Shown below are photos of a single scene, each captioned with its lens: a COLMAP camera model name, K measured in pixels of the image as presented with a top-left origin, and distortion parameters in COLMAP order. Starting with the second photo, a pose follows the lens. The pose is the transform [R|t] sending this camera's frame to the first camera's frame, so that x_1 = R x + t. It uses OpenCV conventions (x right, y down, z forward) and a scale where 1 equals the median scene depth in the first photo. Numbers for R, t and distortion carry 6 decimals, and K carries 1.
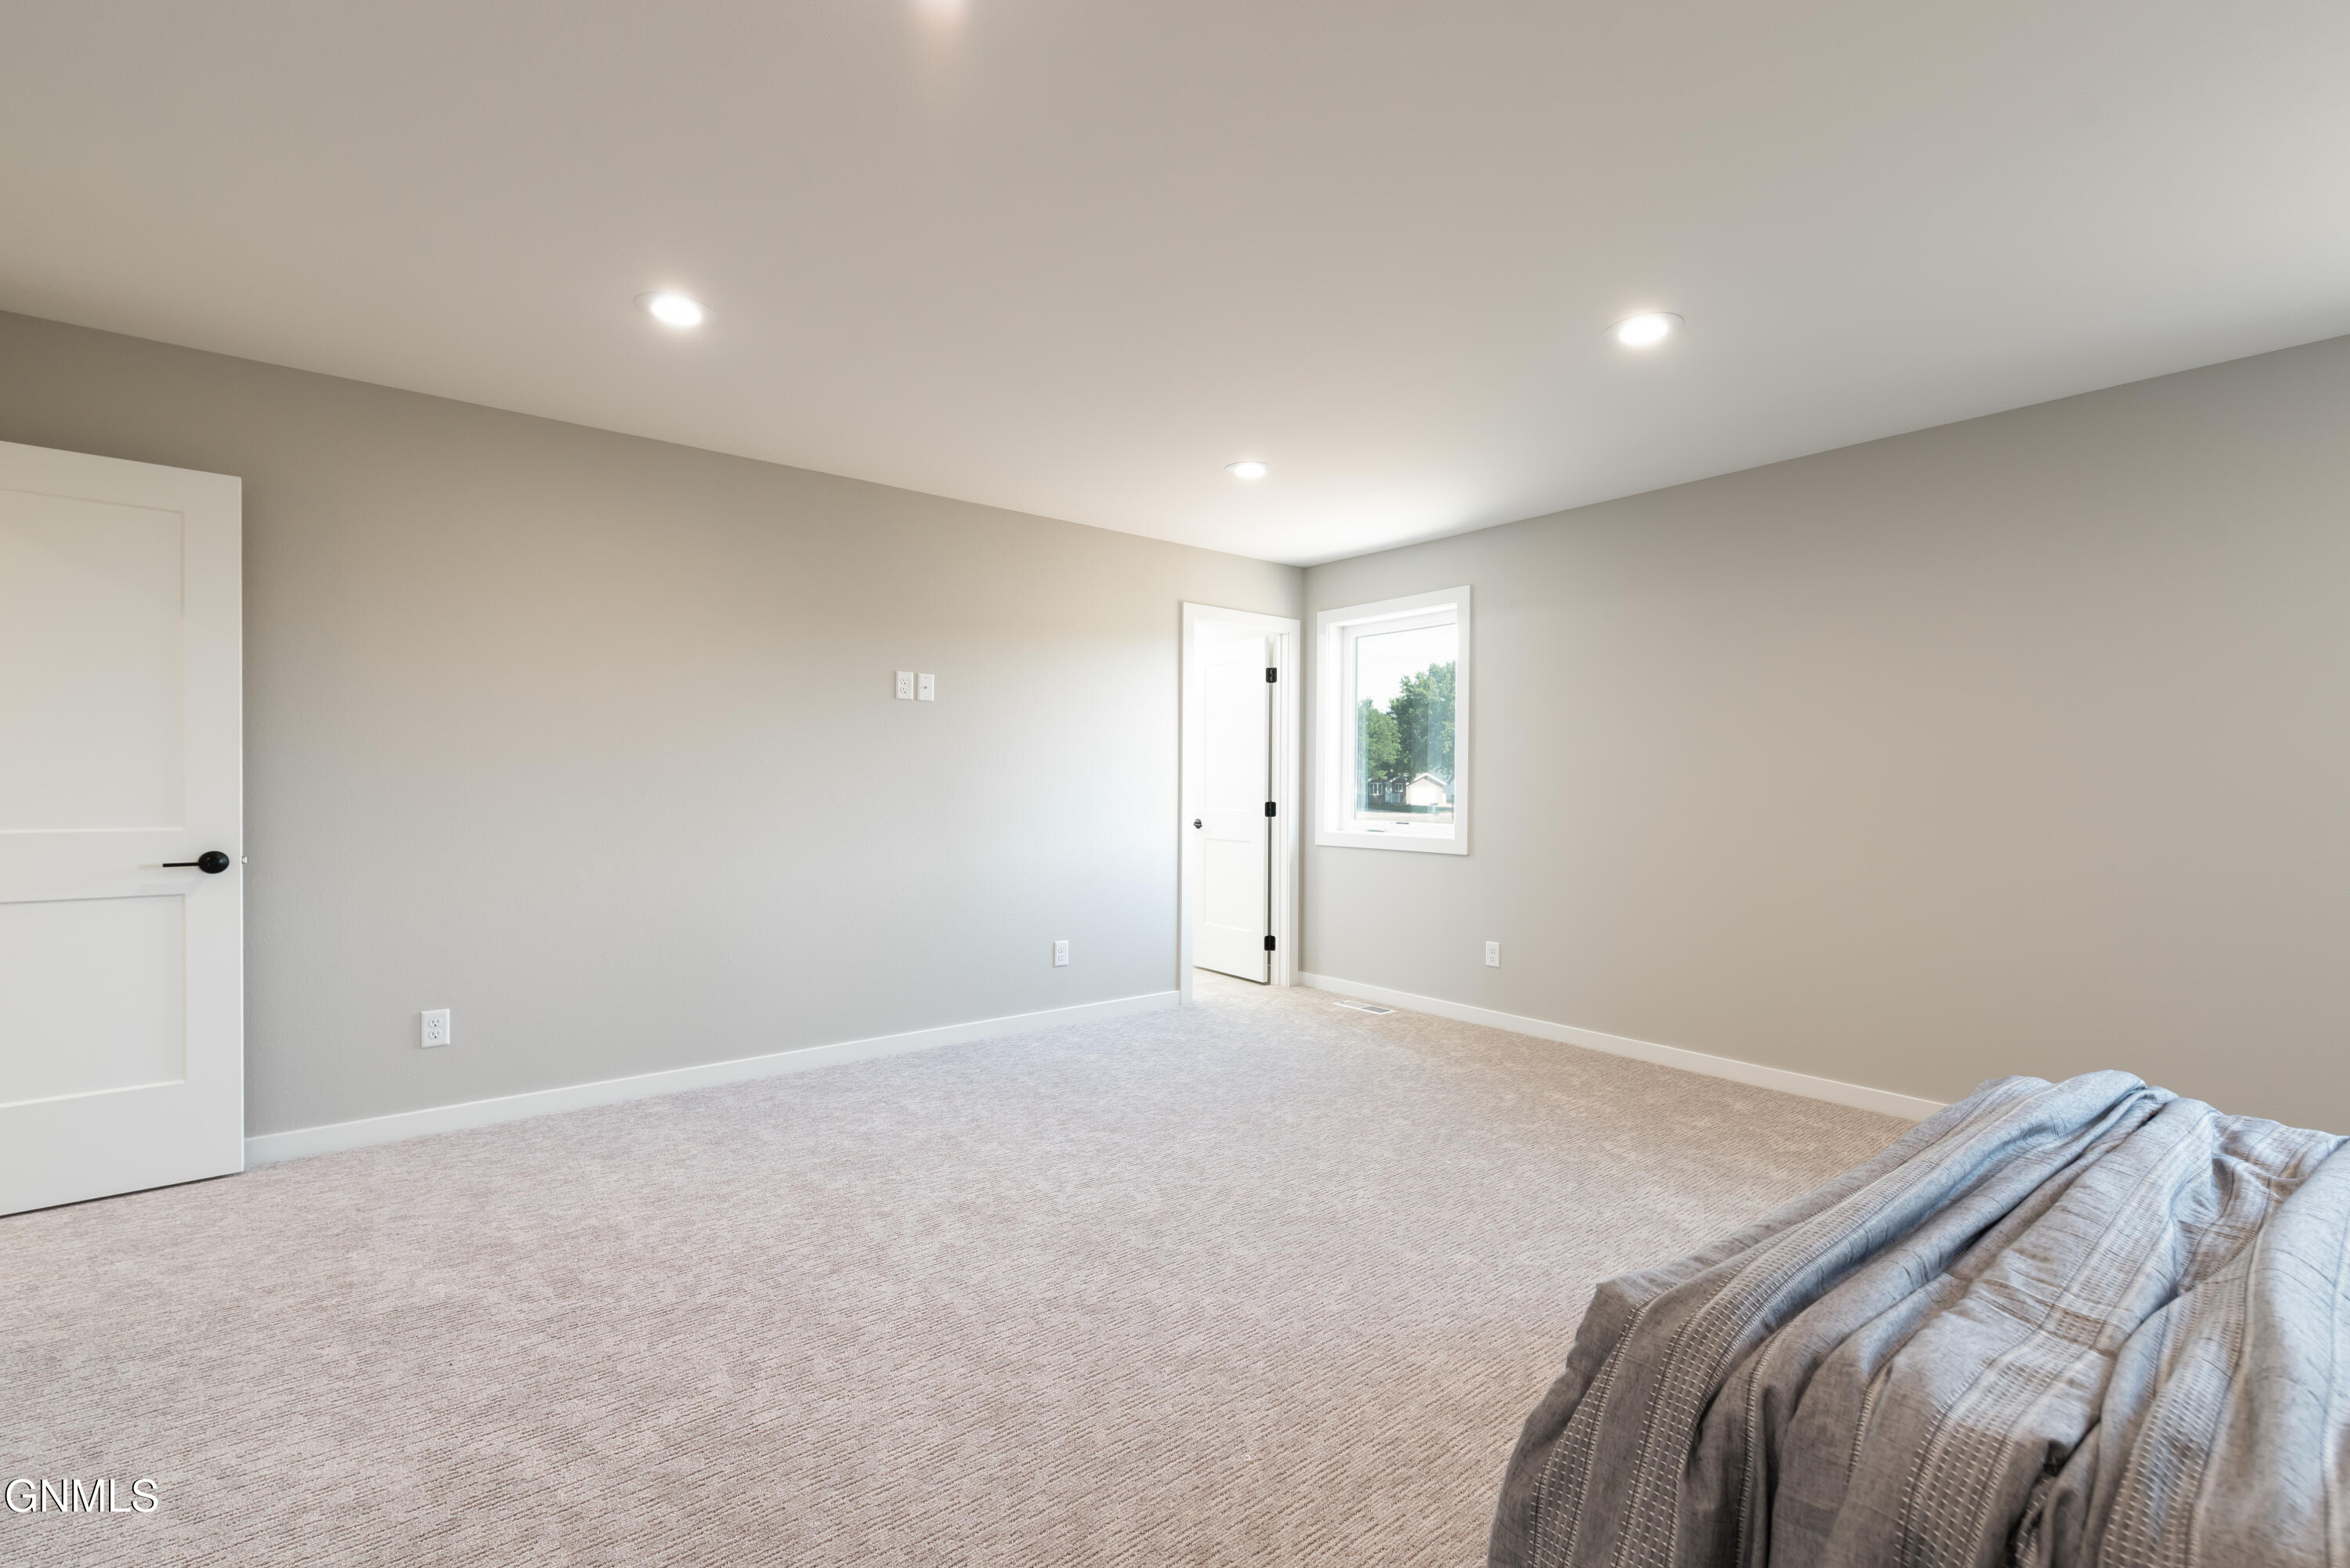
lens RADIAL K [[1012.9, 0, 1173.2], [0, 1012.9, 787.7], [0, 0, 1]] dist [0.000224, -0.000348]
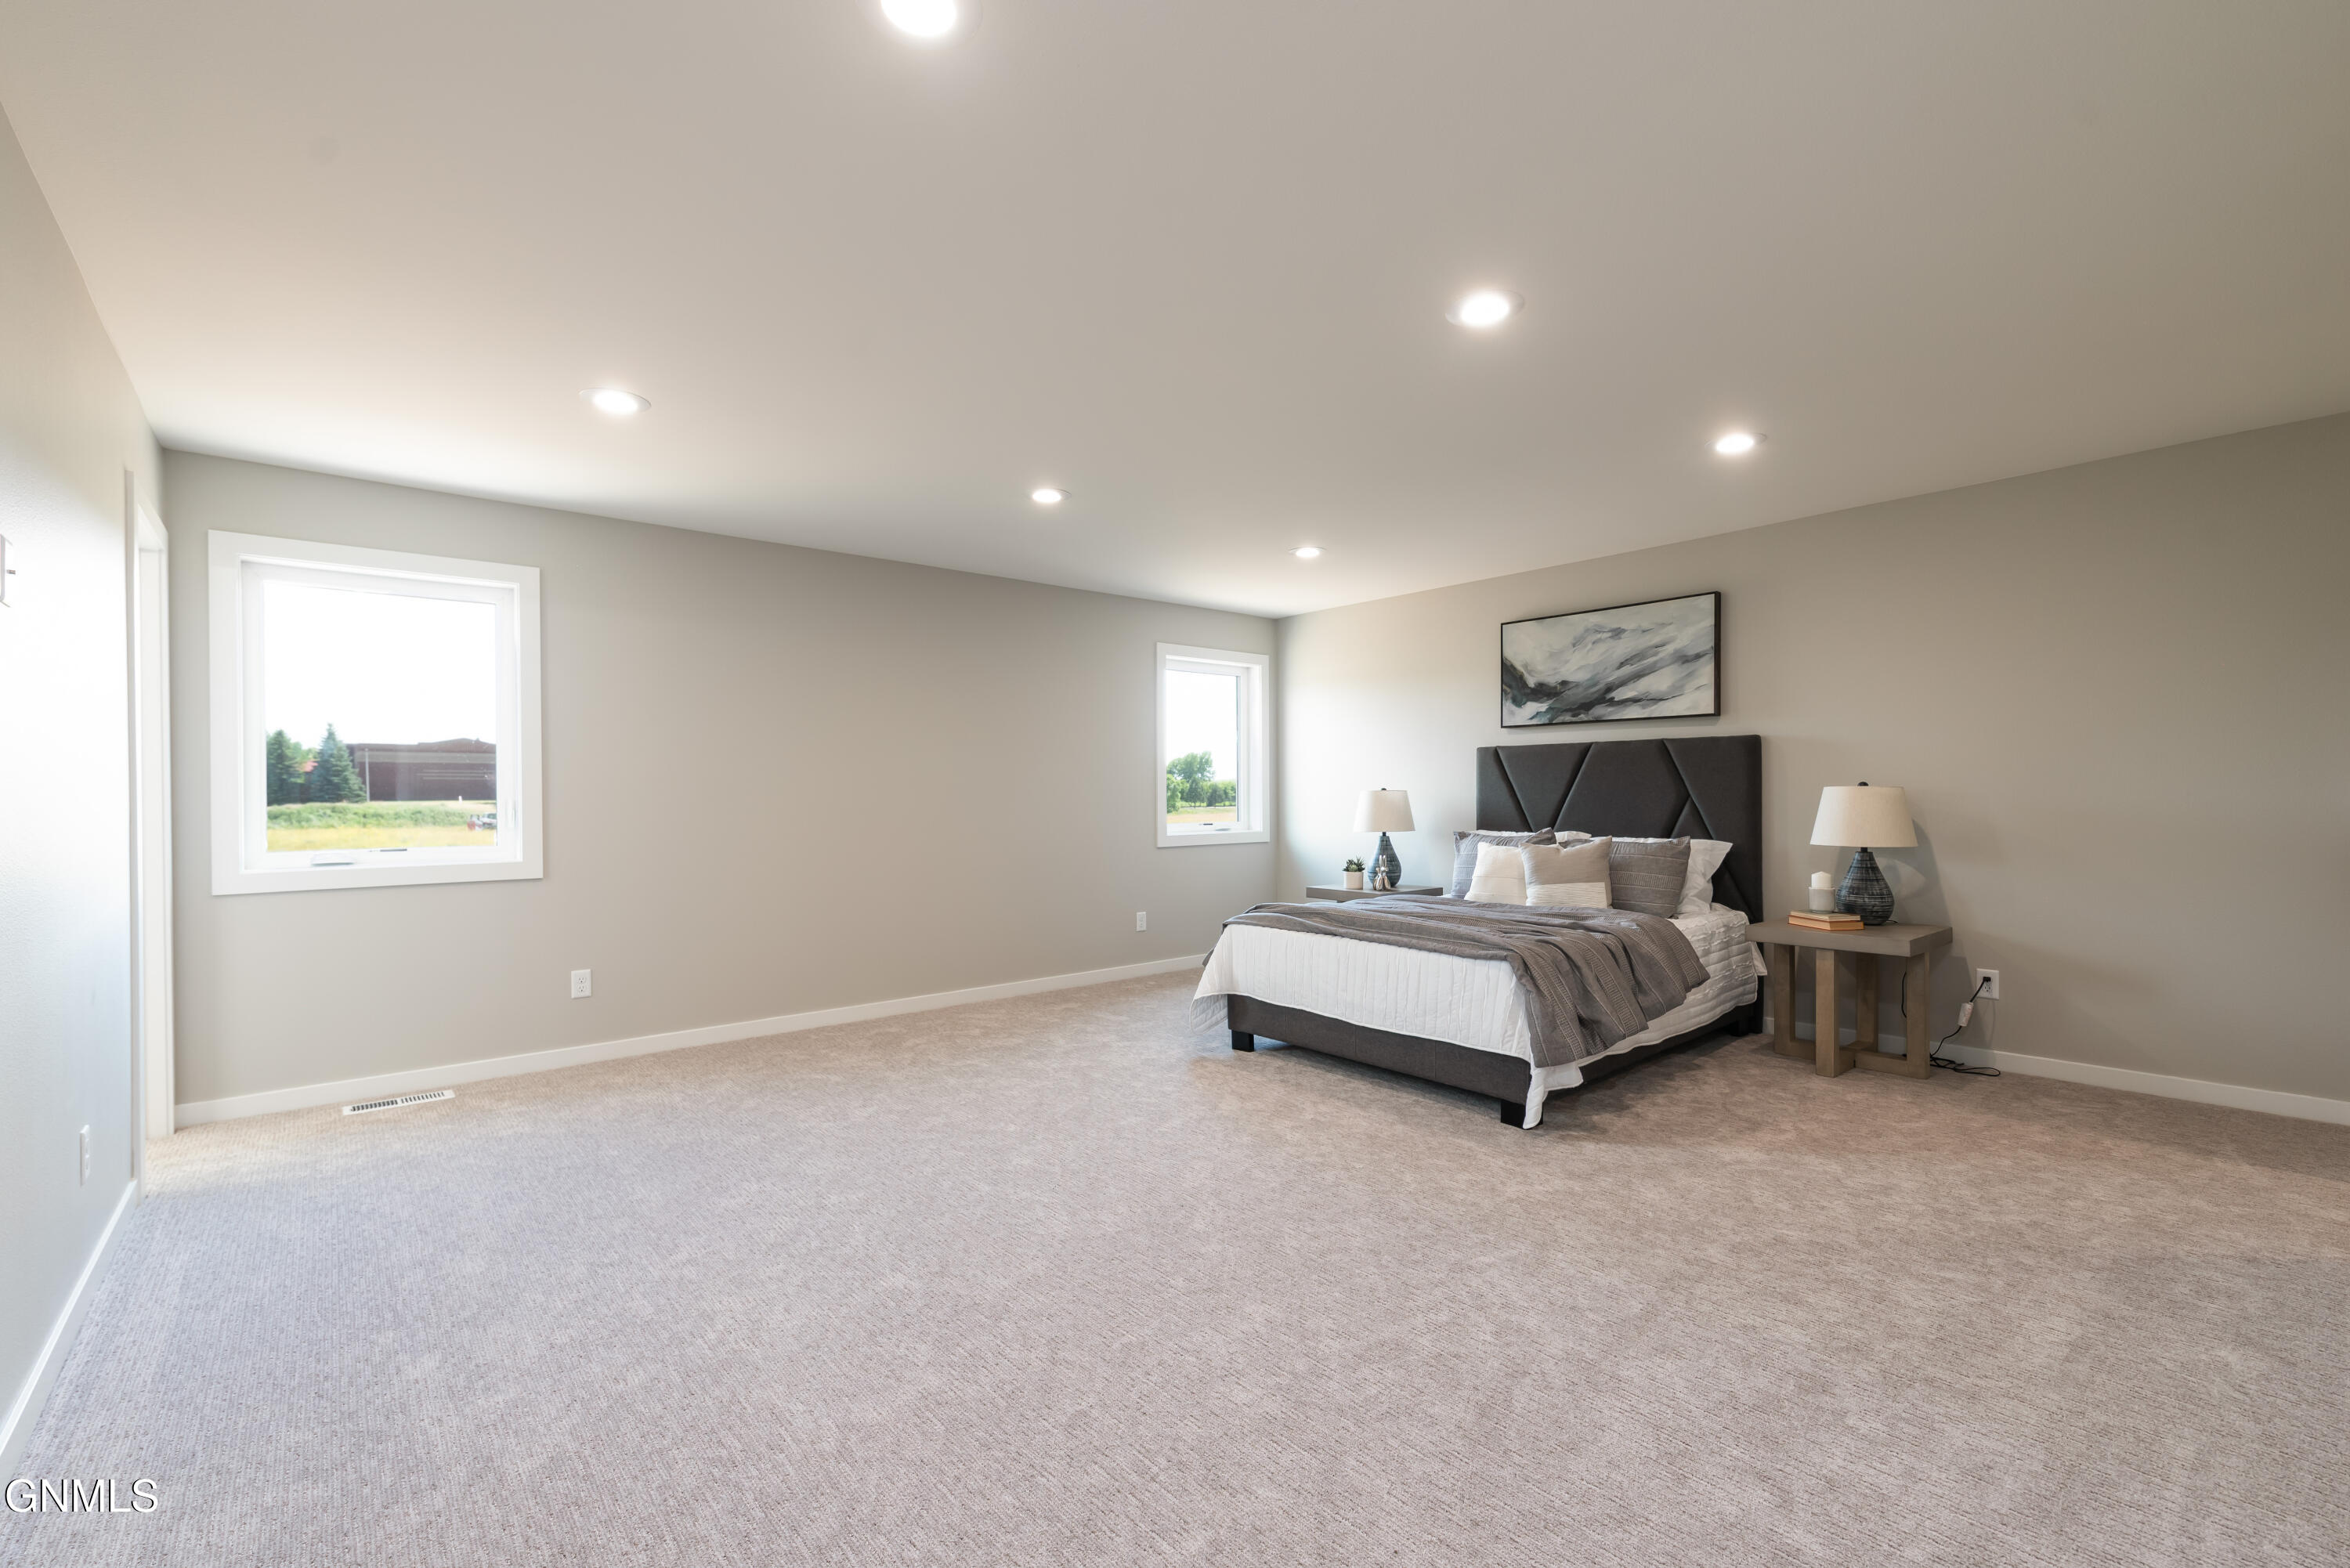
lens RADIAL K [[1012.9, 0, 1173.8], [0, 1012.9, 789.5], [0, 0, 1]] dist [0.000224, -0.000348]
pose [[-0.047005, 0.006186, 0.998875, -0.617544], [0.009423, 0.999939, -0.005750, 0.000147], [-0.998850, 0.009142, -0.047060, 0.510213]]
